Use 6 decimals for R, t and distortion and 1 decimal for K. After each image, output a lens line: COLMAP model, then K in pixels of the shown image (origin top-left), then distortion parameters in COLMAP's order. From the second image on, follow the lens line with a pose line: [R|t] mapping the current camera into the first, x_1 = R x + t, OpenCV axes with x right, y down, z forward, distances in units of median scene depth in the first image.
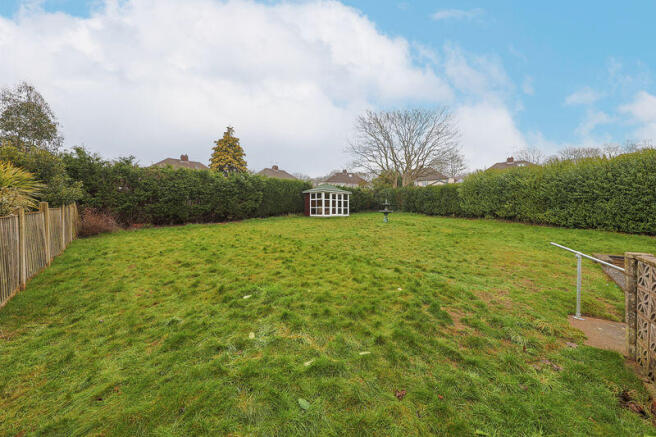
lens RADIAL K [[222.8, 0, 329.2], [0, 222.8, 215.8], [0, 0, 1]] dist [0.002329, 0.000107]
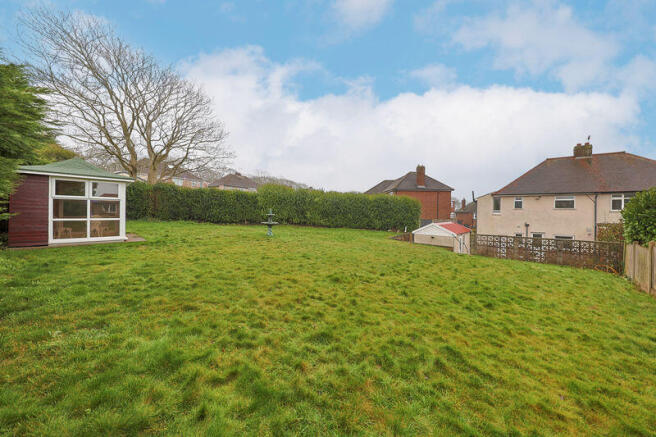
lens RADIAL K [[240.7, 0, 333.4], [0, 240.7, 212.3], [0, 0, 1]] dist [-0.002057, -0.000140]
pose [[-0.042376, -0.009488, 0.999057, -0.495684], [0.004944, 0.999941, 0.009706, -0.051640], [-0.999089, 0.005351, -0.042327, 0.594086]]
